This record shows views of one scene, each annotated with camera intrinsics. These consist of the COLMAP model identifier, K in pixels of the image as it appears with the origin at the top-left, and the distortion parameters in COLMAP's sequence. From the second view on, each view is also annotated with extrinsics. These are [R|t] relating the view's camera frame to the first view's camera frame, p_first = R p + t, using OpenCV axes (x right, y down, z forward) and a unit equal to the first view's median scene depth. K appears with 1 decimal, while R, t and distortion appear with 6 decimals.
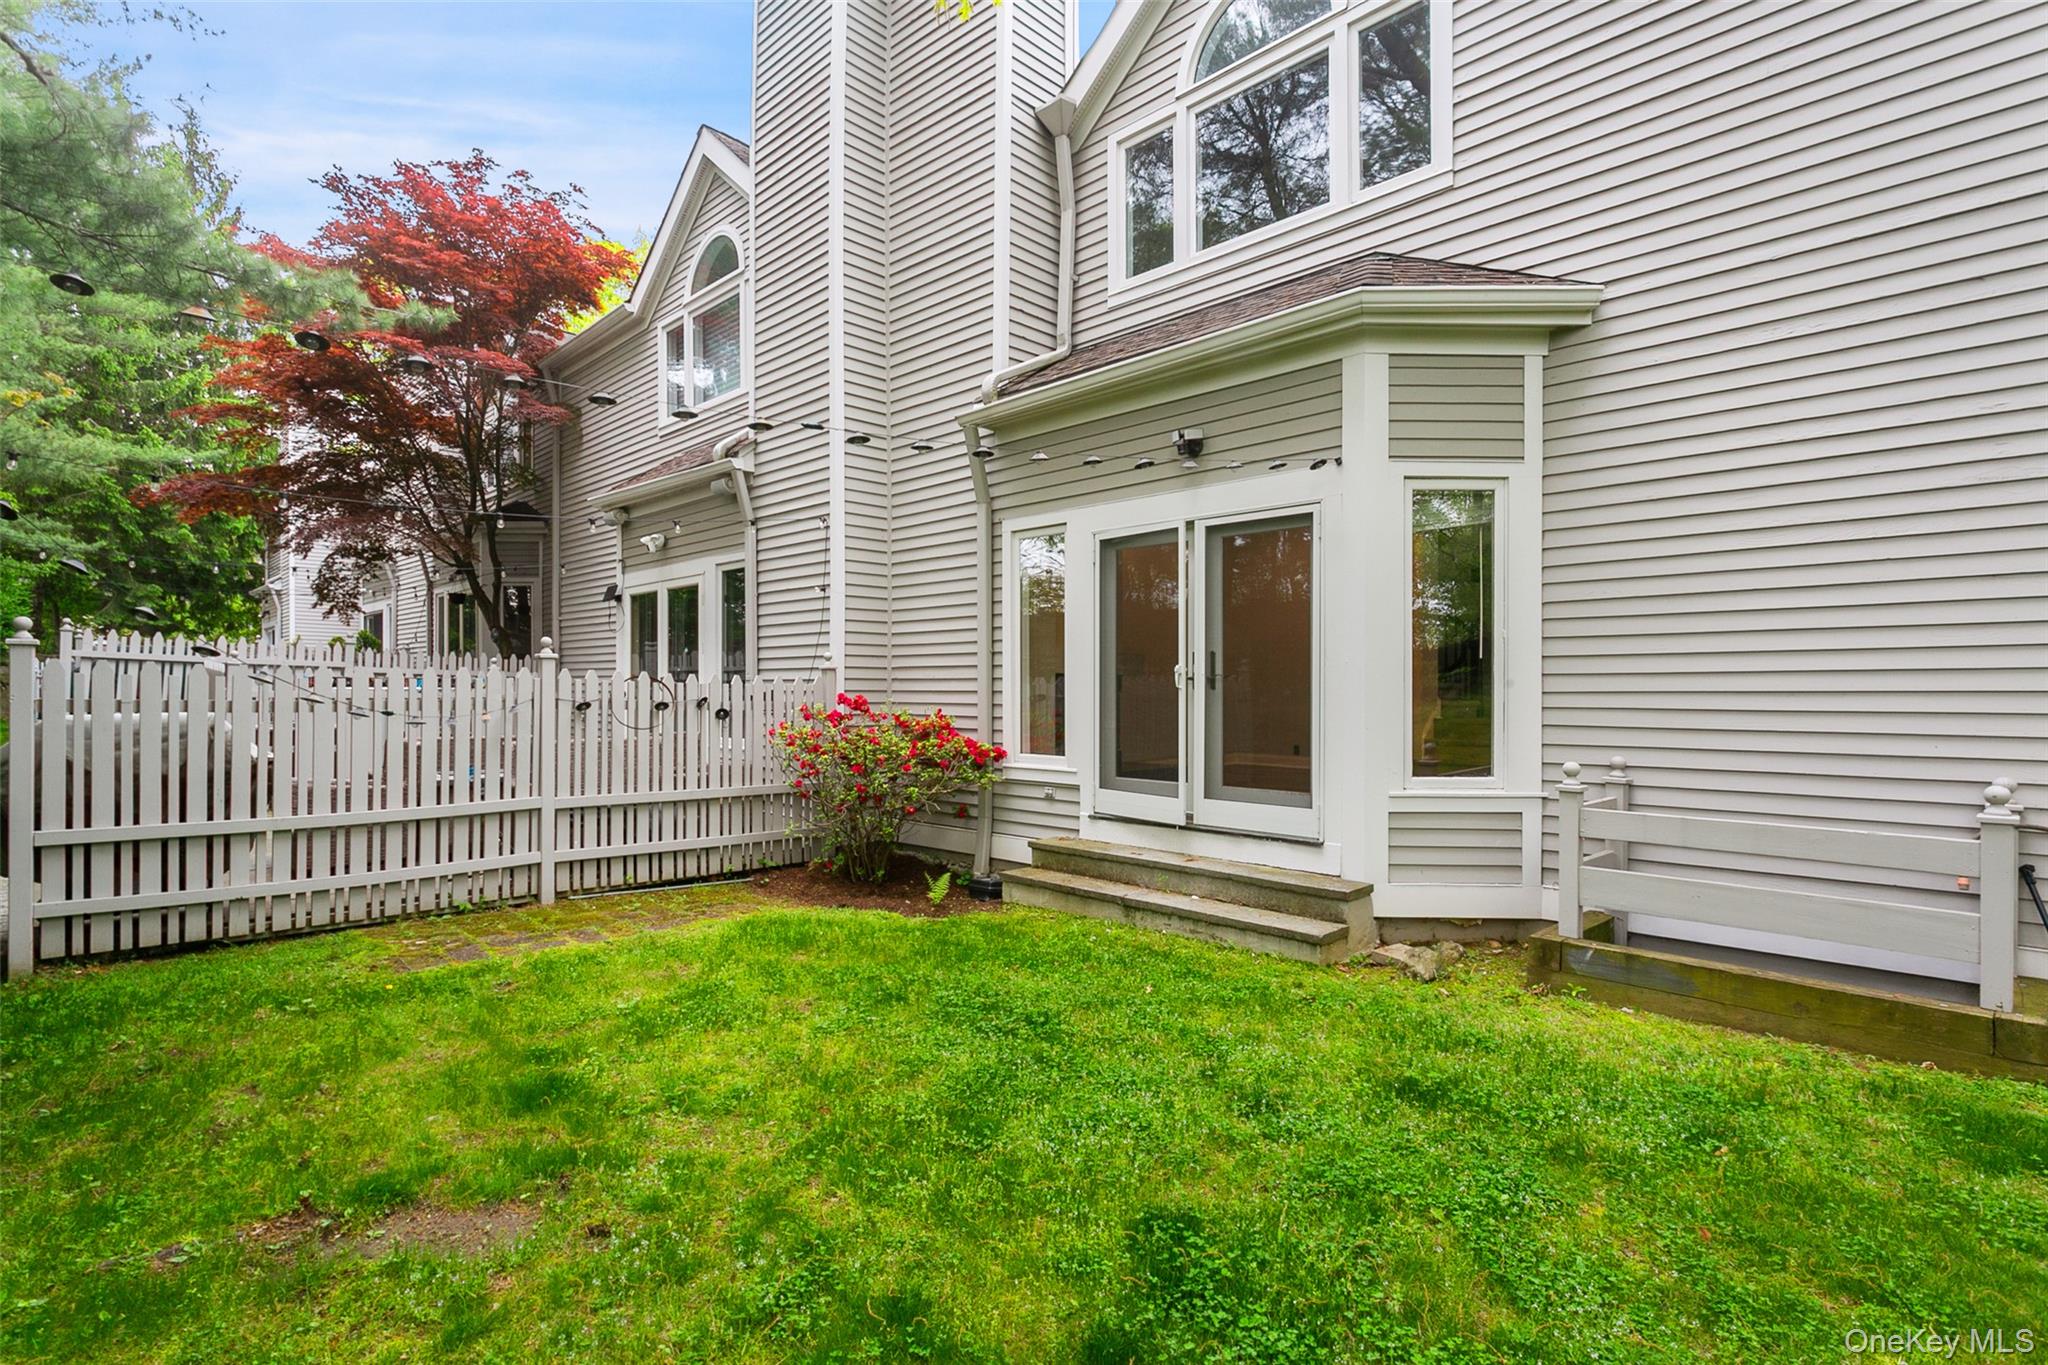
lens RADIAL K [[1009.9, 0, 1021.4], [0, 1009.9, 671.3], [0, 0, 1]] dist [-0.024364, 0.021244]
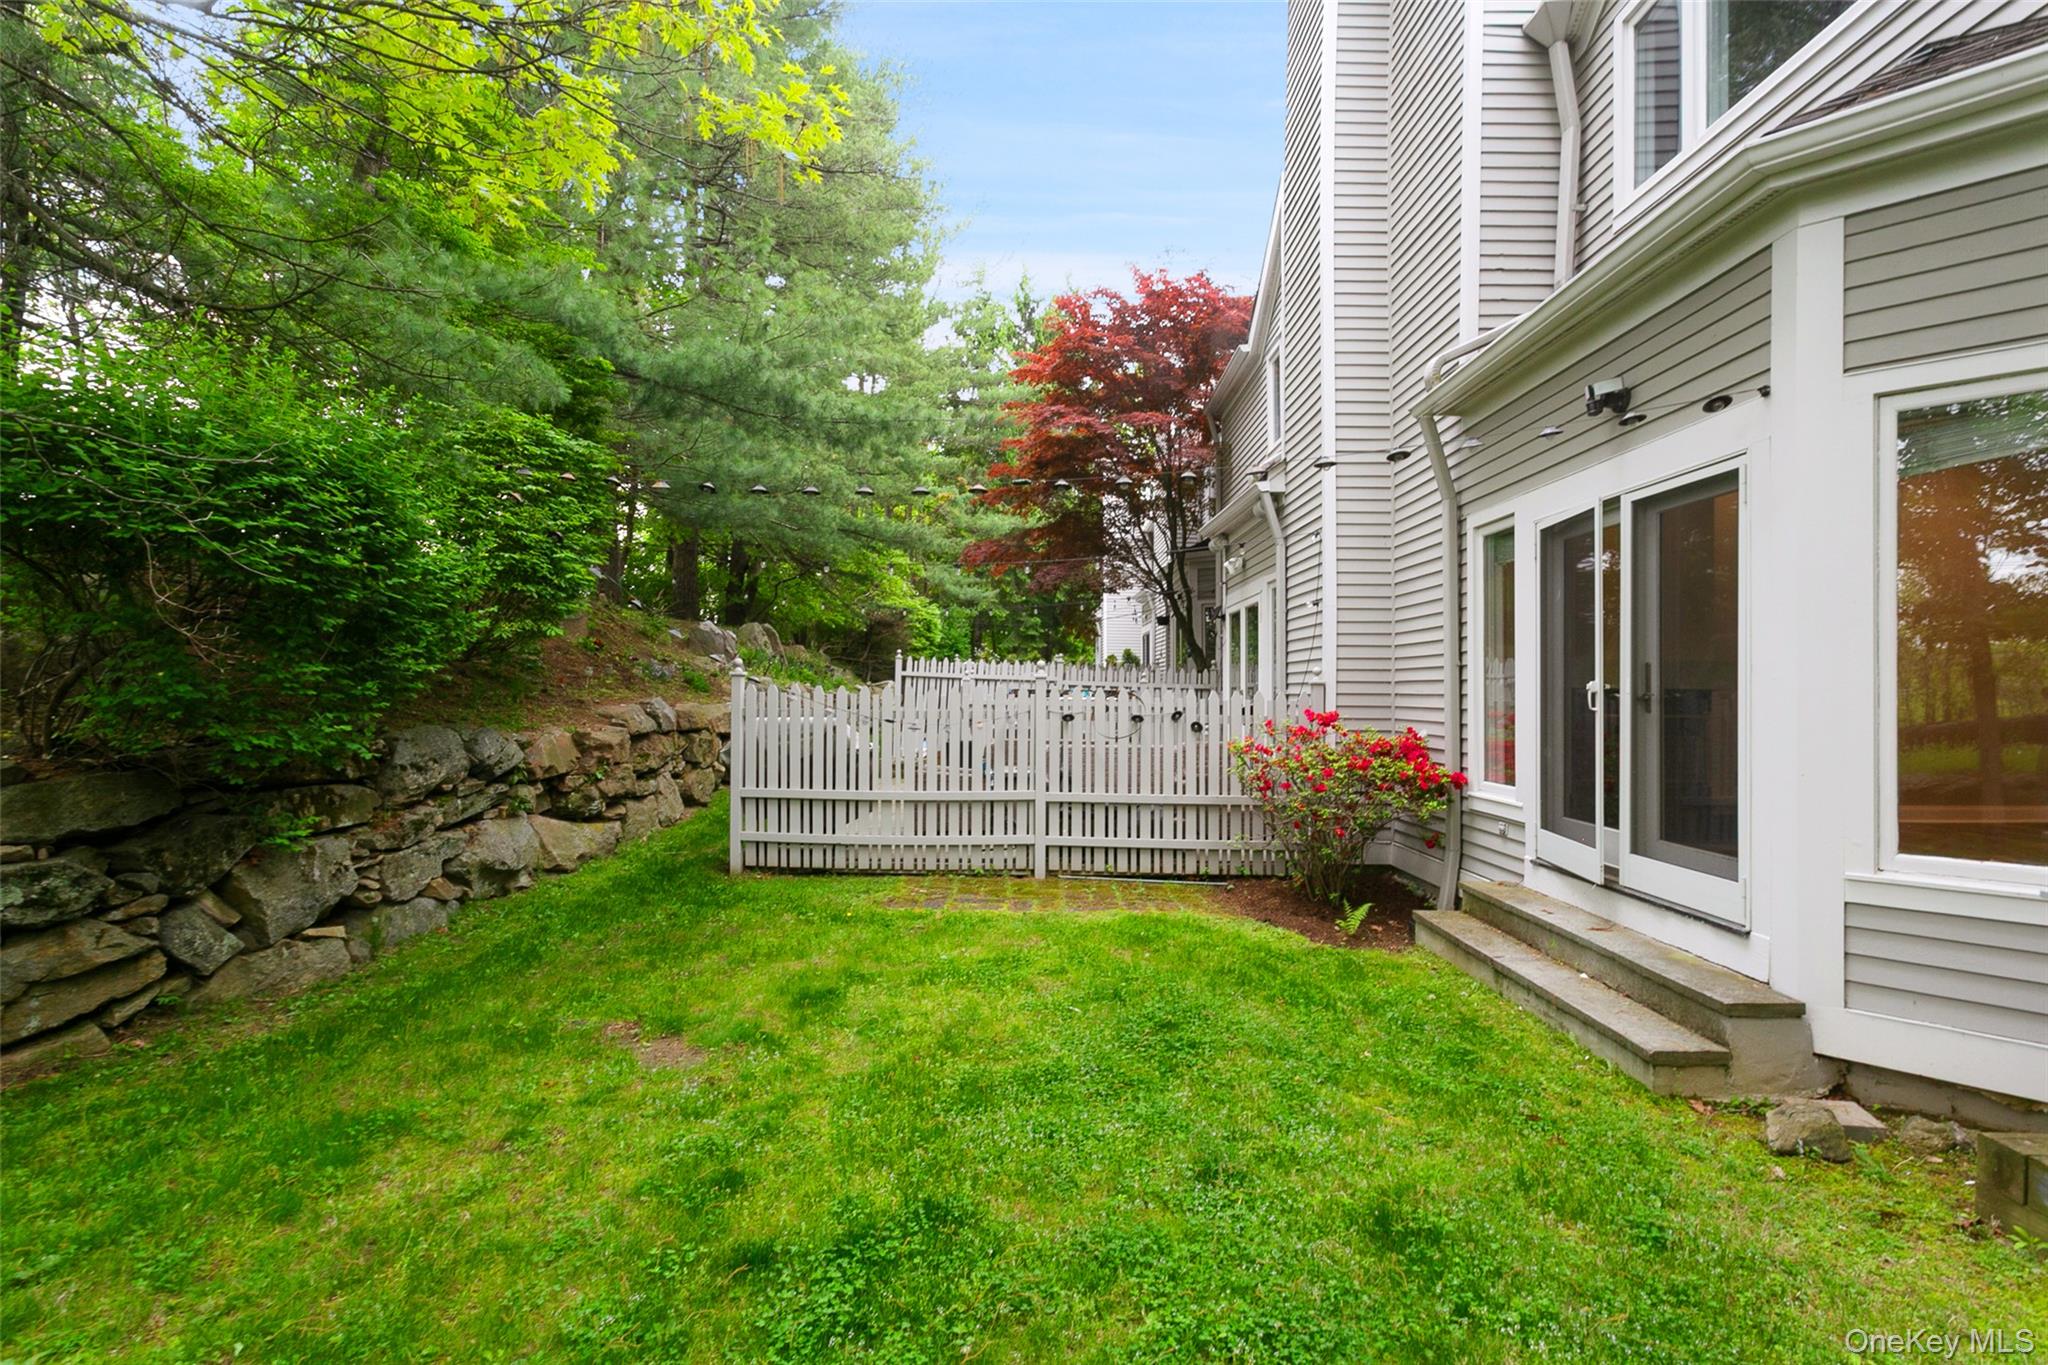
lens RADIAL K [[1010.6, 0, 1019.4], [0, 1010.6, 674.2], [0, 0, 1]] dist [-0.004777, 0.004441]
pose [[0.702464, -0.010355, -0.711644, 0.403814], [0.007114, 0.999946, -0.007527, -0.008768], [0.711684, 0.000225, 0.702500, 0.121406]]
